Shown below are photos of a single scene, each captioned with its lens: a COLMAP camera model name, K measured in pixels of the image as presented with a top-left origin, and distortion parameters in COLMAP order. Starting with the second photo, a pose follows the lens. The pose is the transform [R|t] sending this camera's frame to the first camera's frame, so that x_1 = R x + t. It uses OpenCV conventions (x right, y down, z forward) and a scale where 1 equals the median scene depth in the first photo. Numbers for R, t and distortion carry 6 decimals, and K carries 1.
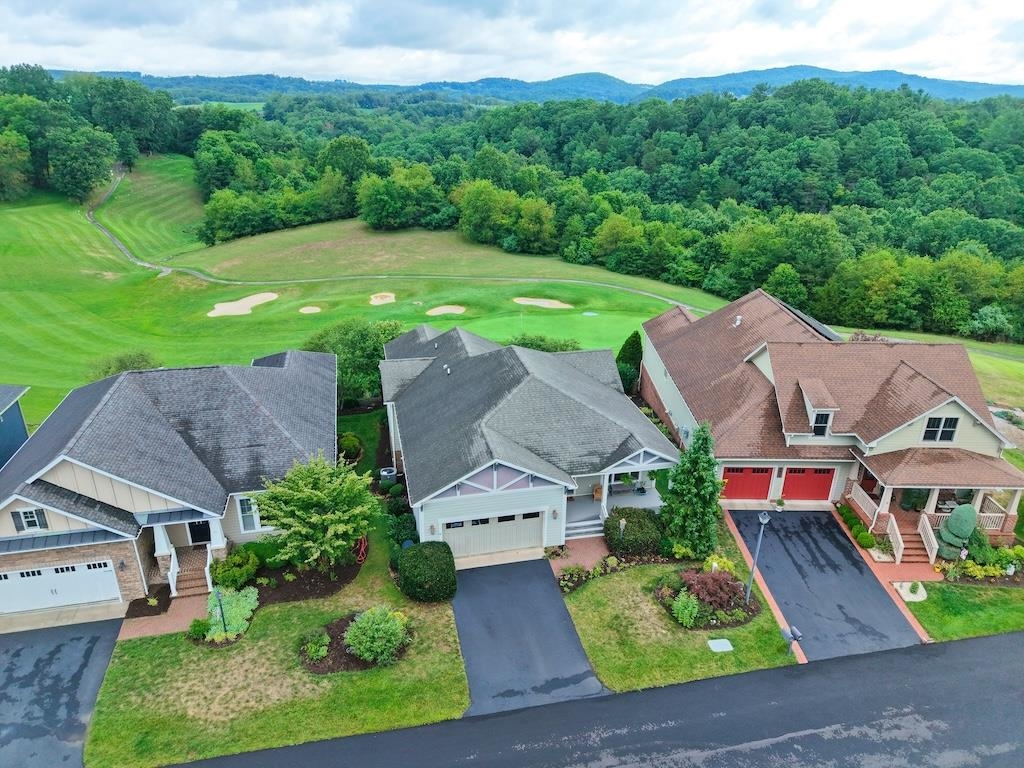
lens RADIAL K [[683.2, 0, 512.0], [0, 683.2, 384.0], [0, 0, 1]] dist [0.042925, -0.047299]
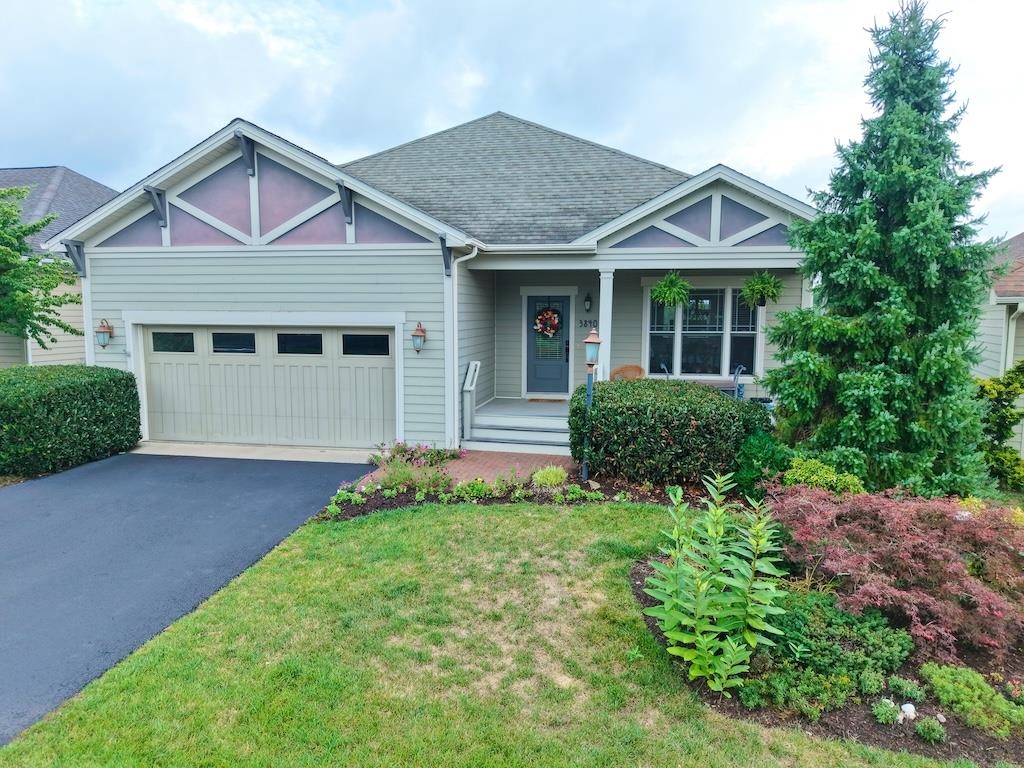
lens RADIAL K [[683.2, 0, 512.0], [0, 683.2, 384.0], [0, 0, 1]] dist [0.042925, -0.047299]
pose [[0.915535, 0.030945, -0.401047, 0.063362], [-0.144151, 0.956054, -0.255306, 0.076225], [0.375522, 0.291553, 0.879761, 0.186347]]
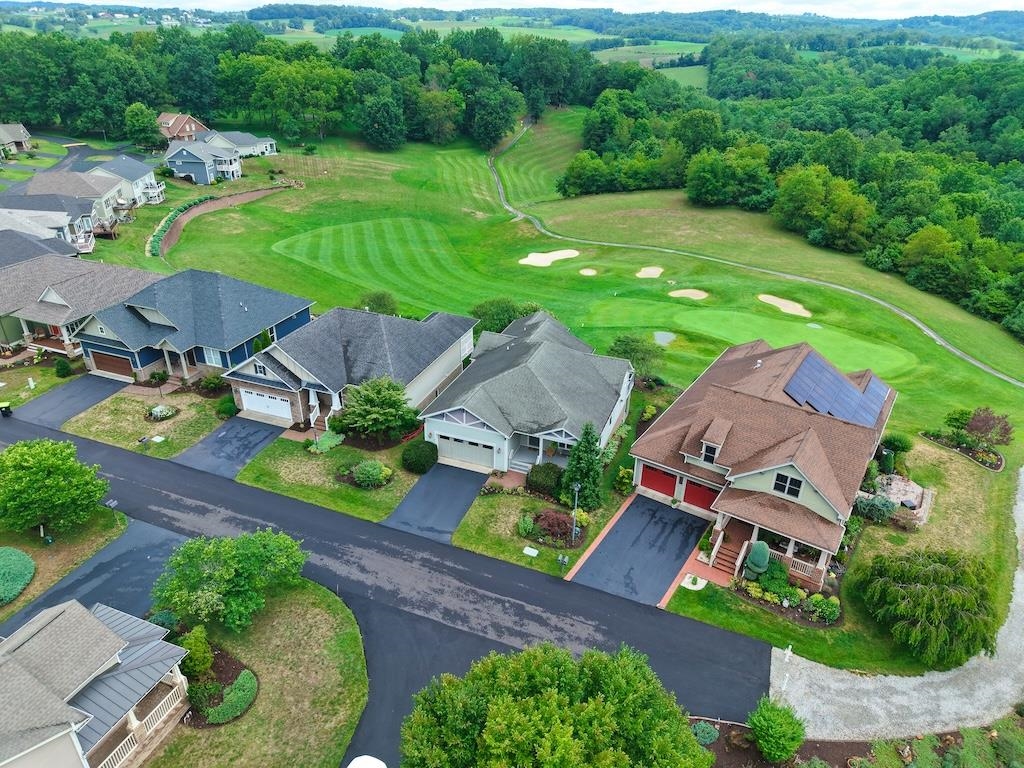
lens RADIAL K [[683.2, 0, 512.0], [0, 683.2, 384.0], [0, 0, 1]] dist [0.042925, -0.047299]
pose [[0.831796, 0.260738, -0.490033, 0.214505], [-0.221952, 0.965396, 0.136923, -0.047997], [0.508776, -0.005128, 0.860883, -0.092520]]
